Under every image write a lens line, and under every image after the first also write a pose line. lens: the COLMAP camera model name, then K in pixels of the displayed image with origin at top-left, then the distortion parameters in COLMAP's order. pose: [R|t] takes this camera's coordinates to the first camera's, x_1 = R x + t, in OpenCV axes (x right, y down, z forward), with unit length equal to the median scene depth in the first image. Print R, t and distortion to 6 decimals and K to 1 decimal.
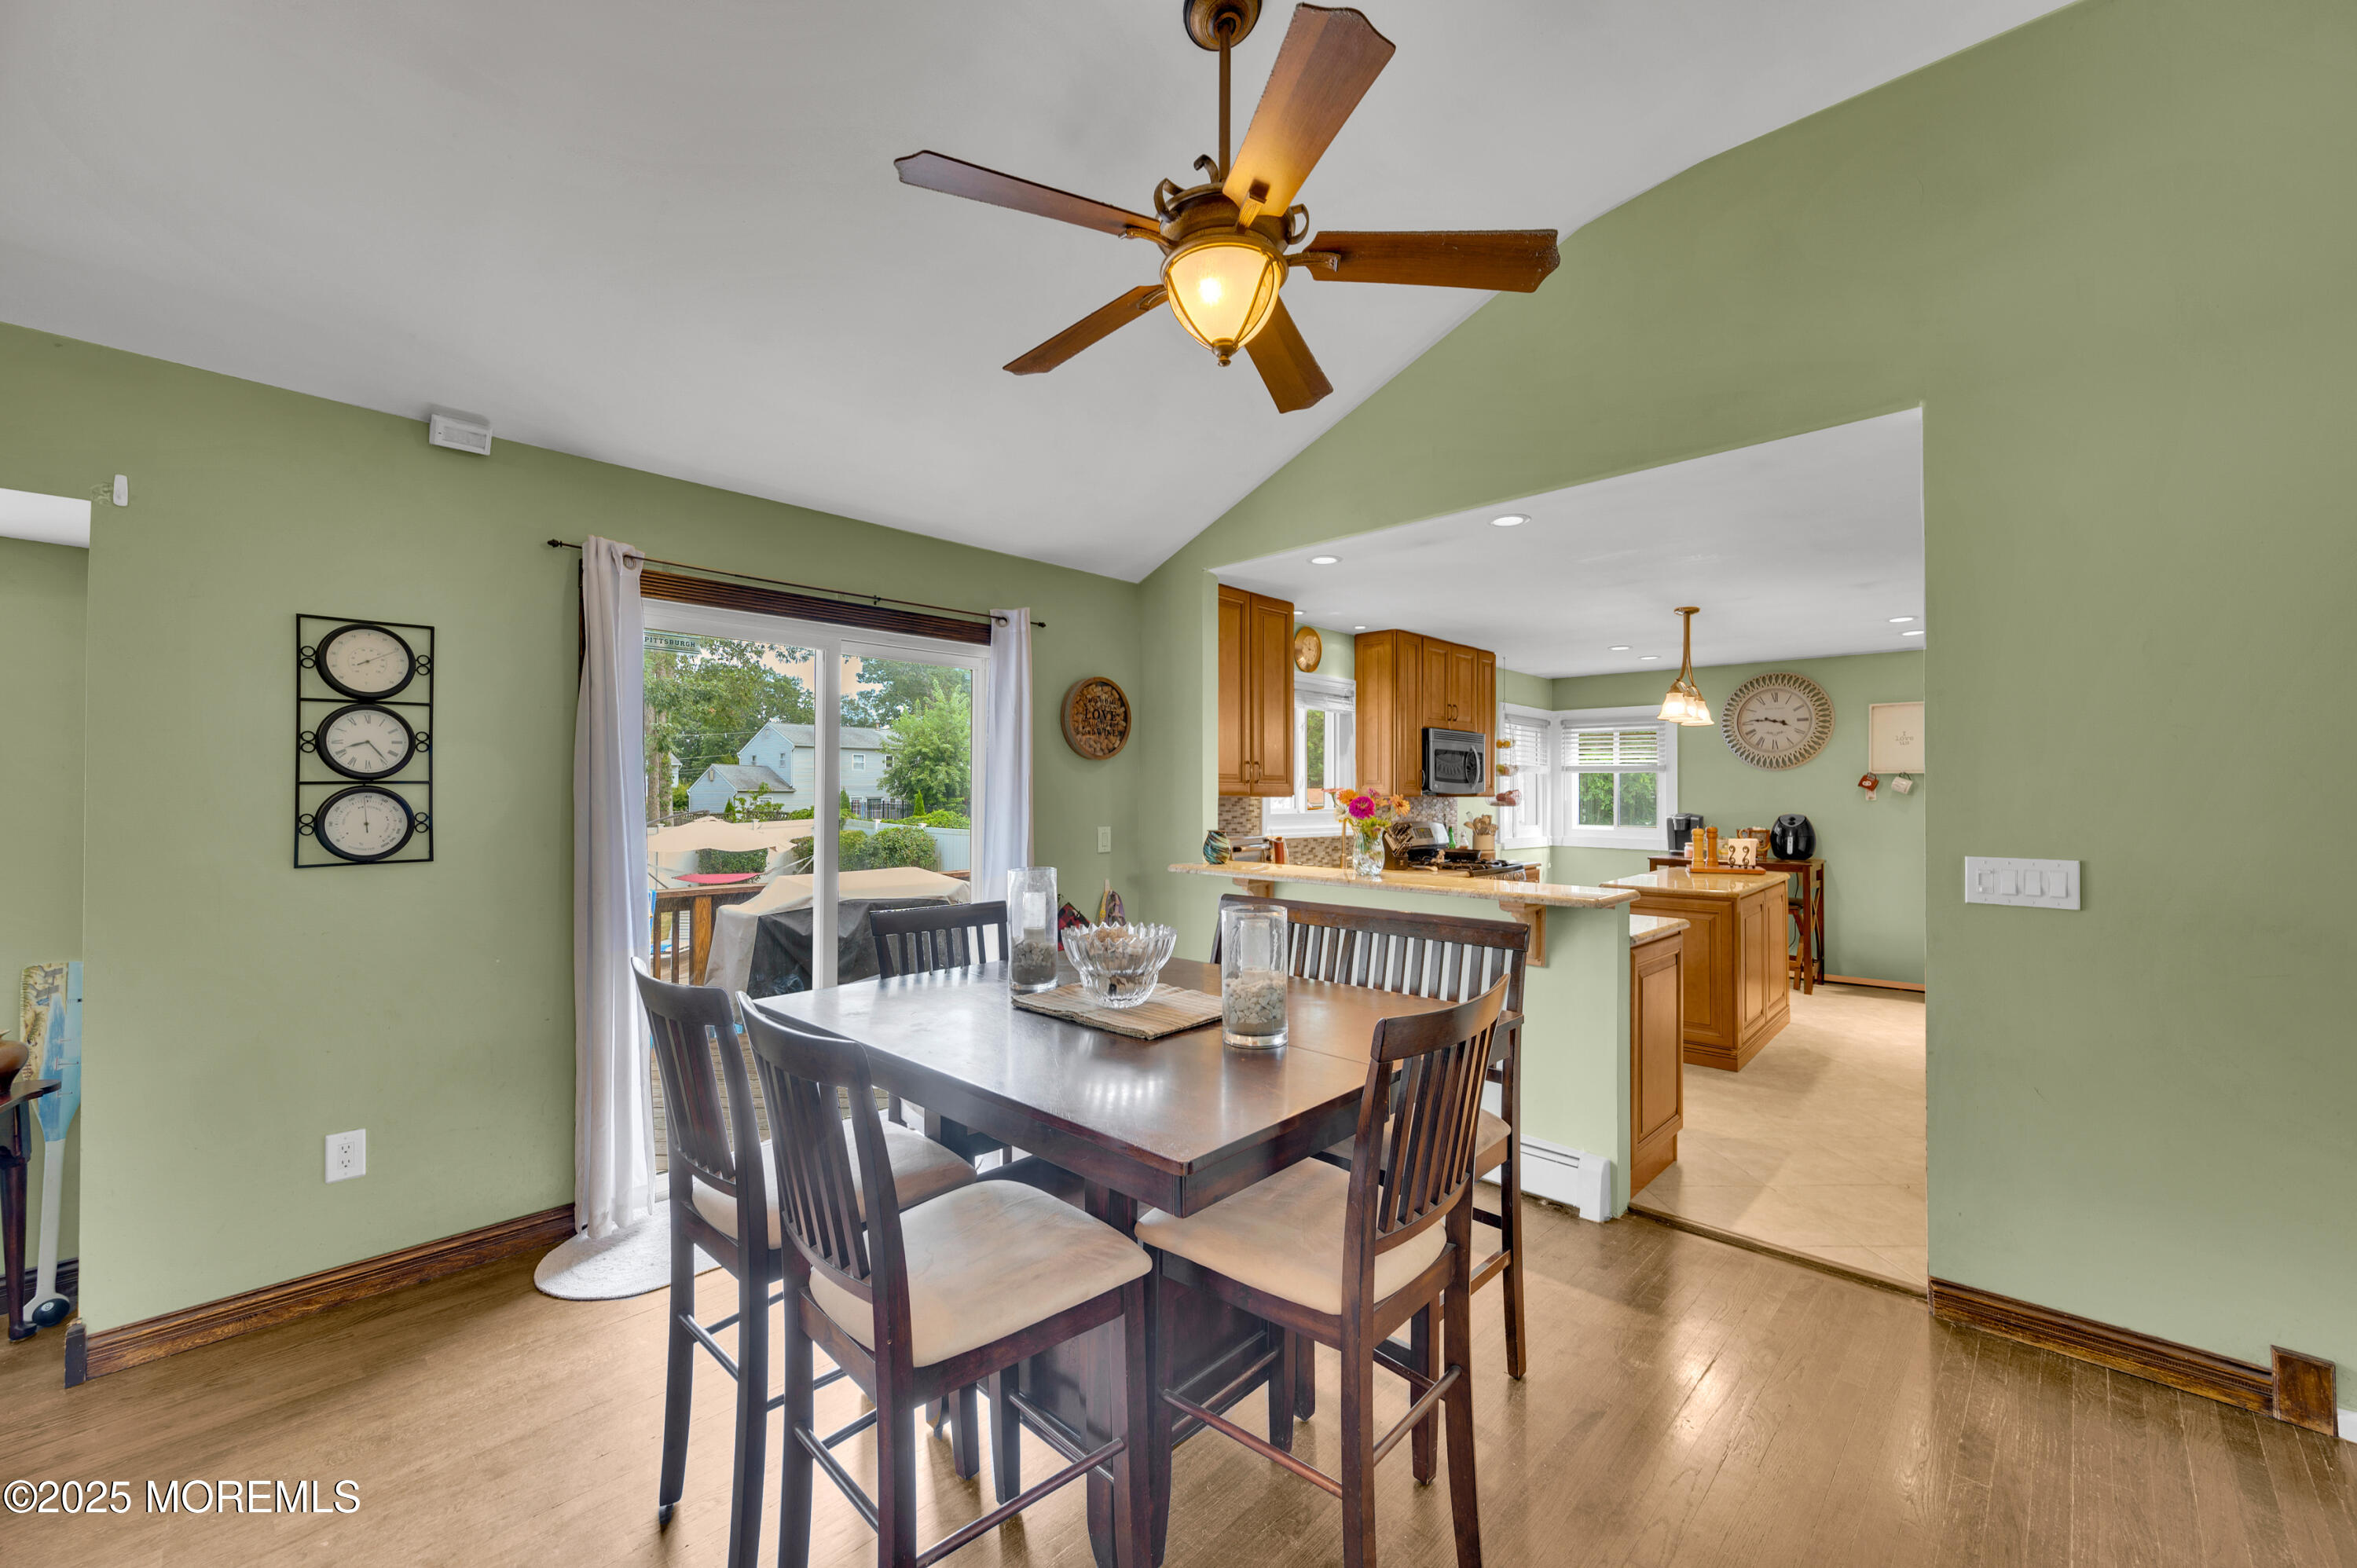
lens RADIAL K [[930.3, 0, 1179.2], [0, 930.3, 779.5], [0, 0, 1]] dist [0.003539, -0.000063]
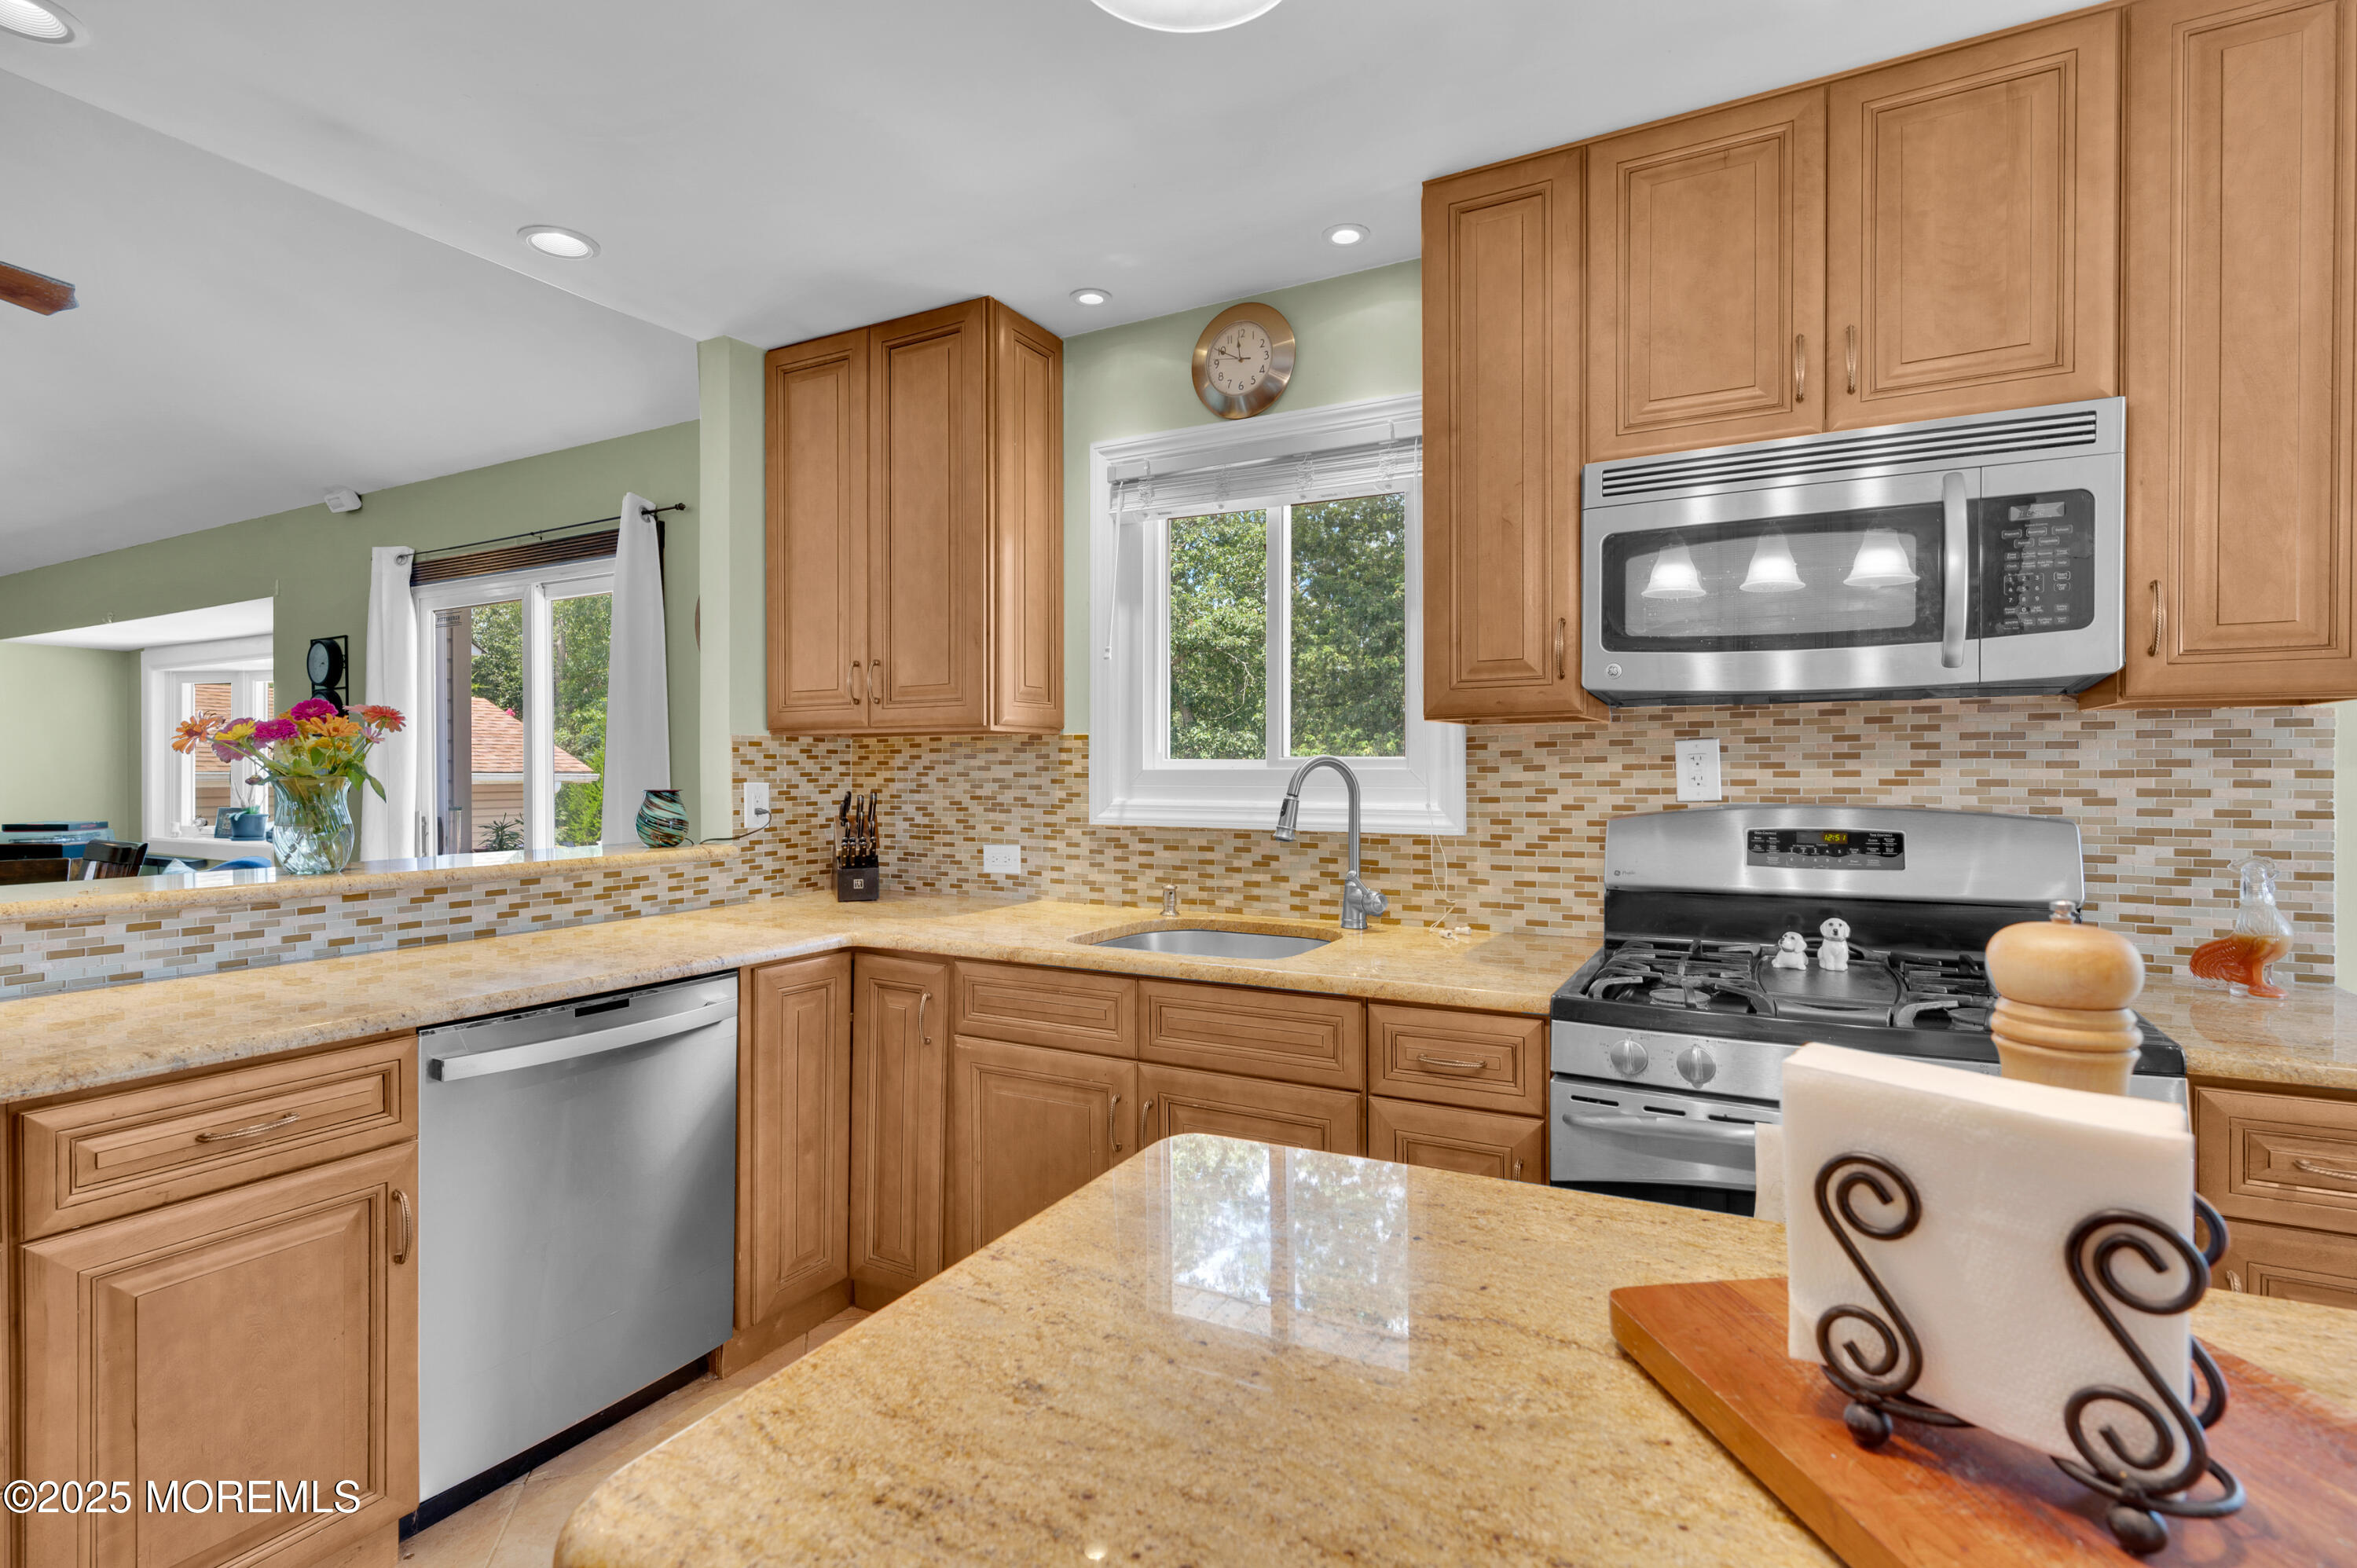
lens RADIAL K [[1081.5, 0, 1160.8], [0, 1081.5, 775.9], [0, 0, 1]] dist [0.001215, -0.000138]
pose [[0.273813, -0.002580, -0.961780, 0.540077], [0.015168, 0.999884, 0.001636, 0.035653], [0.961663, -0.015036, 0.273820, 0.782376]]
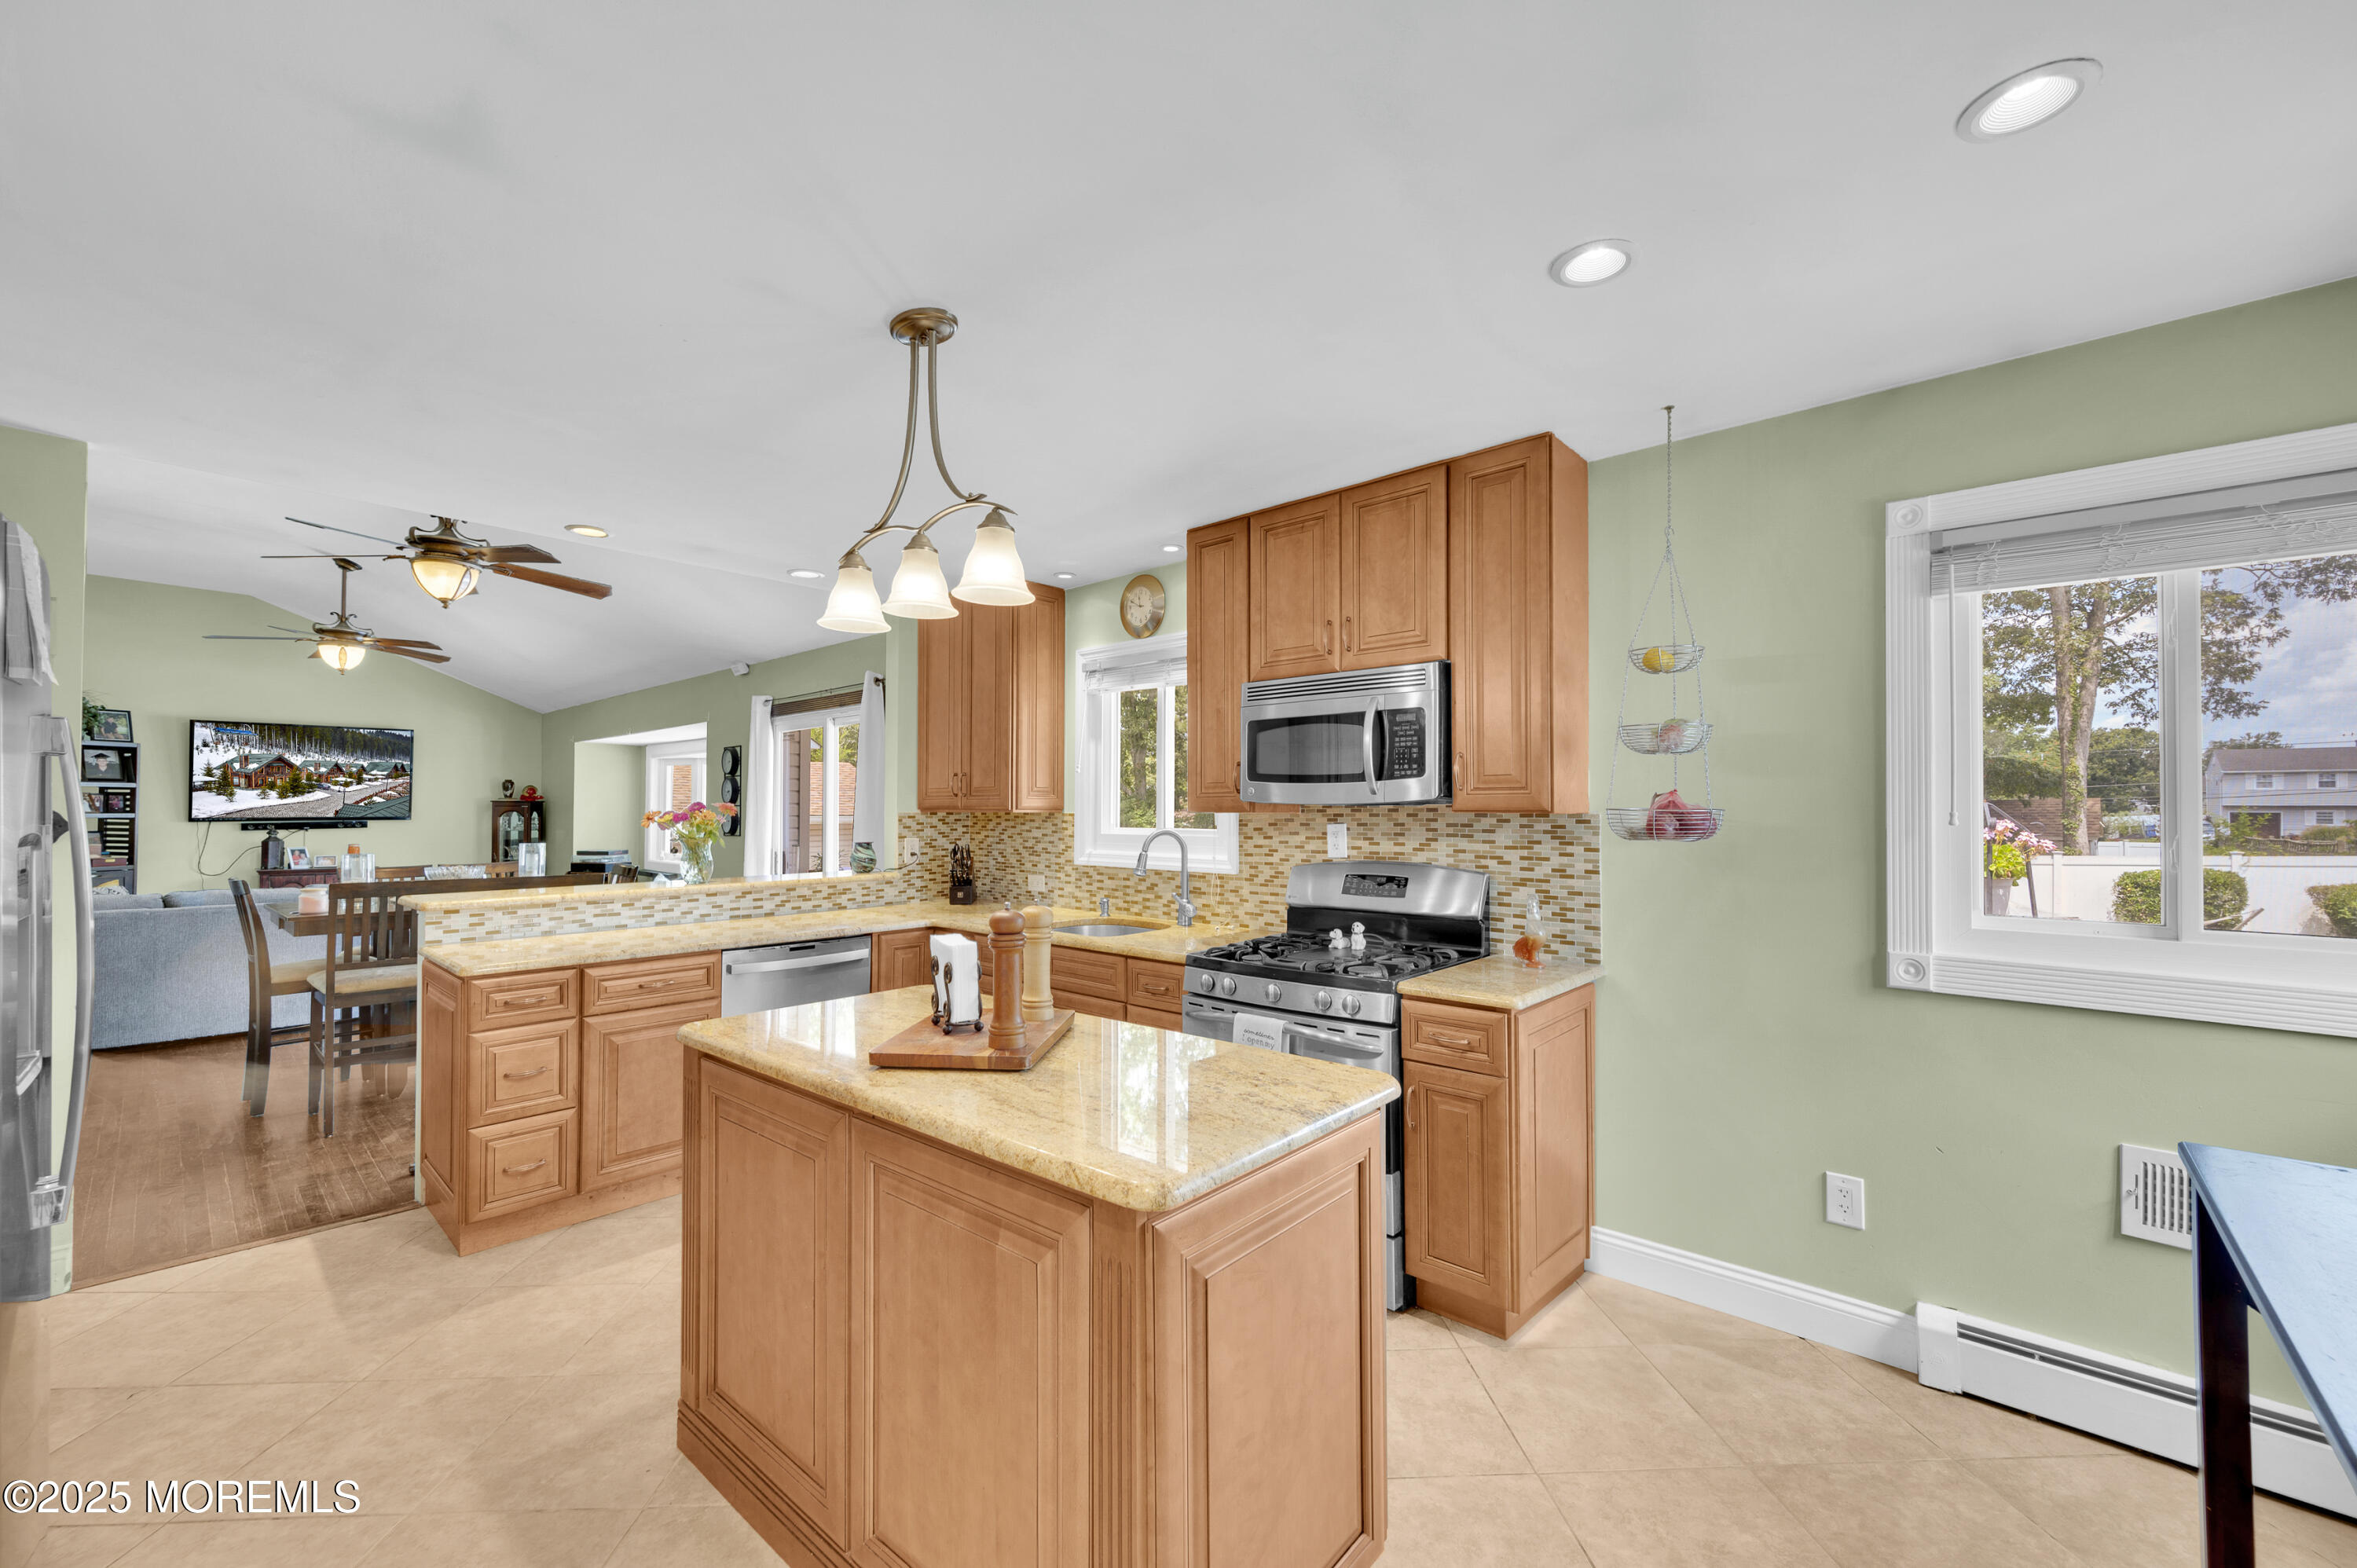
lens RADIAL K [[946.9, 0, 1173.8], [0, 946.9, 790.9], [0, 0, 1]] dist [0.005013, 0.000213]
pose [[0.020194, -0.023754, -0.999514, 0.810837], [0.015133, 0.999610, -0.023450, 0.018998], [0.999682, -0.014652, 0.020546, 0.943435]]
